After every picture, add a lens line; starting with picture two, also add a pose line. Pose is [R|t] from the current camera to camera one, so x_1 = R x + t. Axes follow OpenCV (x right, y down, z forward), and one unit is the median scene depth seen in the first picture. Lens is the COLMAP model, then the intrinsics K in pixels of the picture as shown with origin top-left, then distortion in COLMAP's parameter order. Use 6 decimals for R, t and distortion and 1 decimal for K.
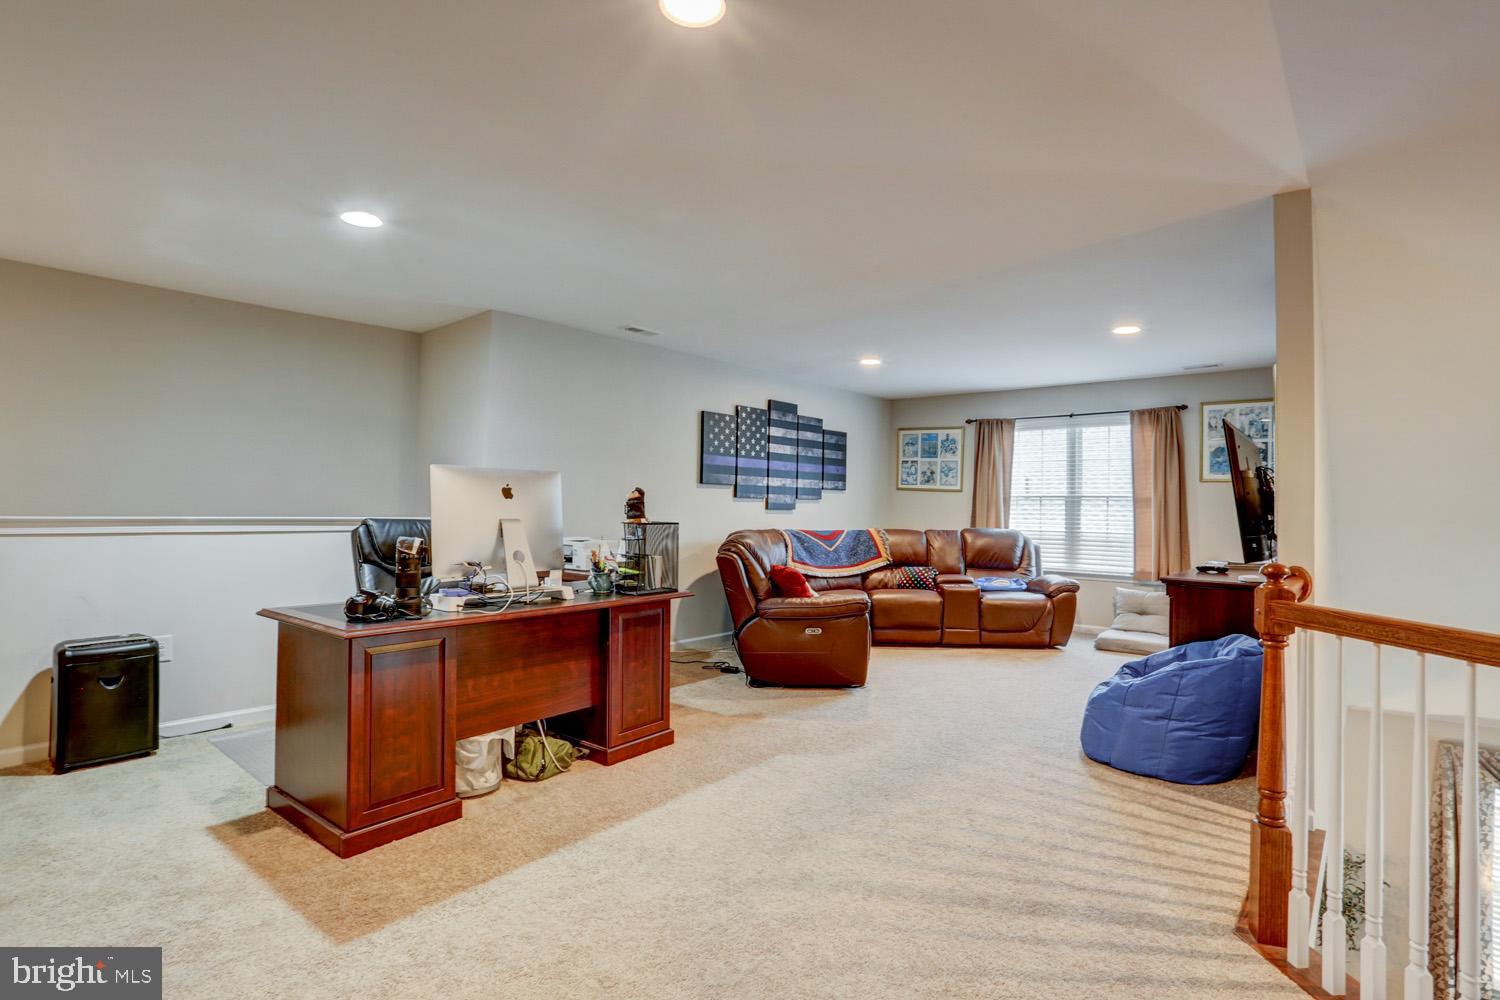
lens RADIAL K [[742.9, 0, 751.8], [0, 742.9, 491.8], [0, 0, 1]] dist [-0.069239, 0.024521]
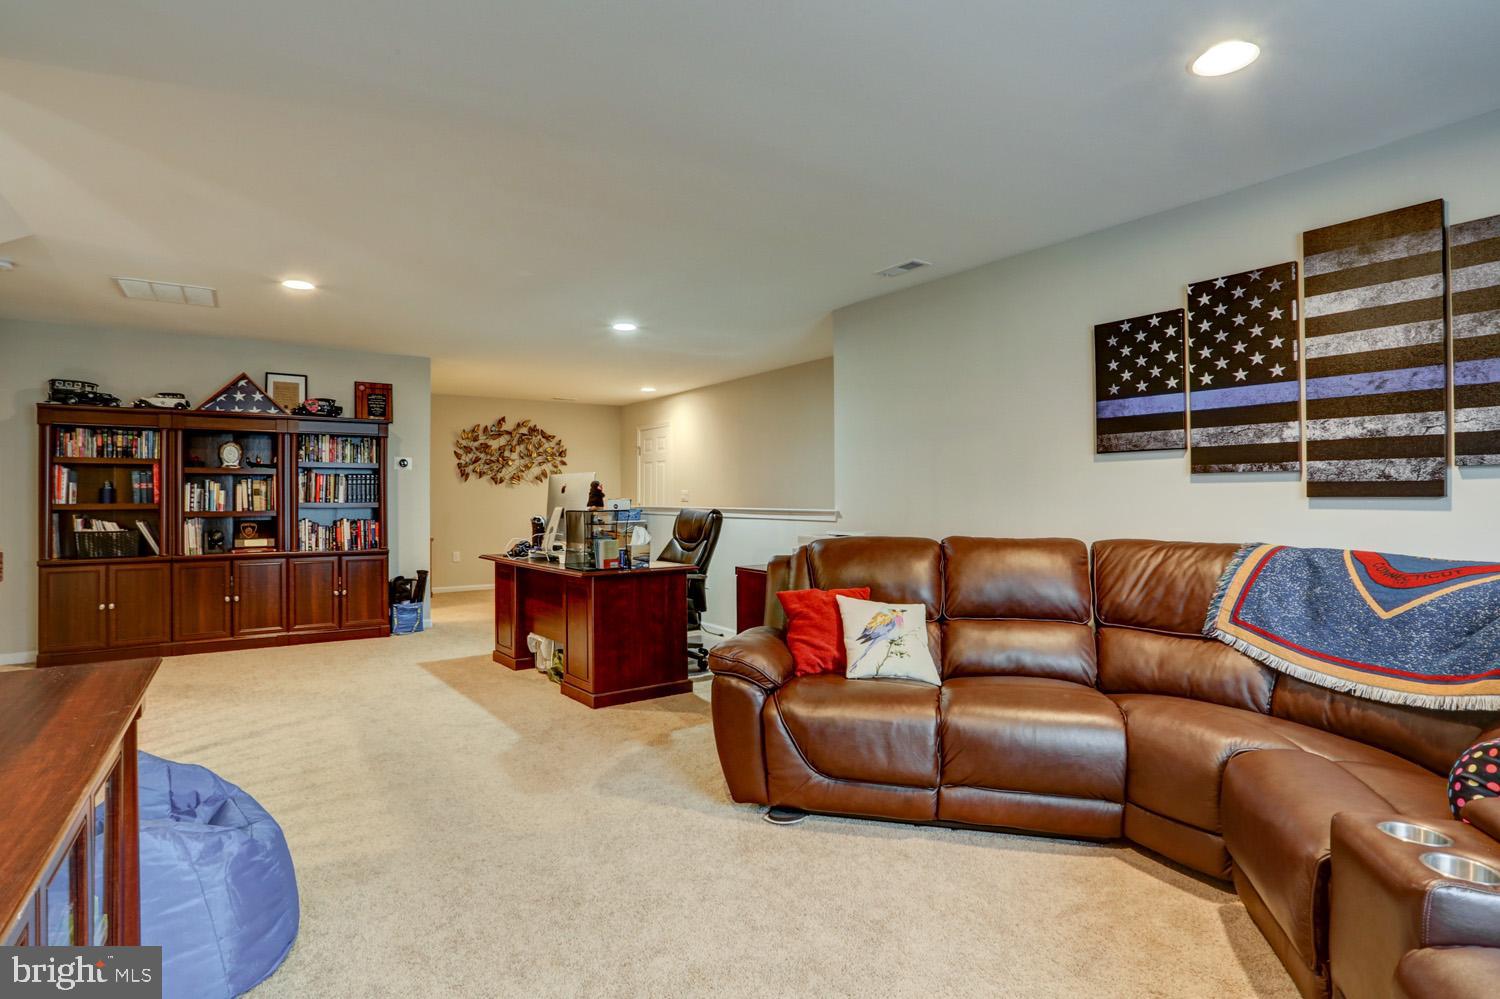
lens RADIAL K [[742.9, 0, 751.8], [0, 742.9, 491.3], [0, 0, 1]] dist [-0.069239, 0.024521]
pose [[-0.245846, -0.017246, -0.969155, 0.493985], [0.025130, 0.999392, -0.024159, 0.022497], [0.968983, -0.030294, -0.245263, 0.807460]]
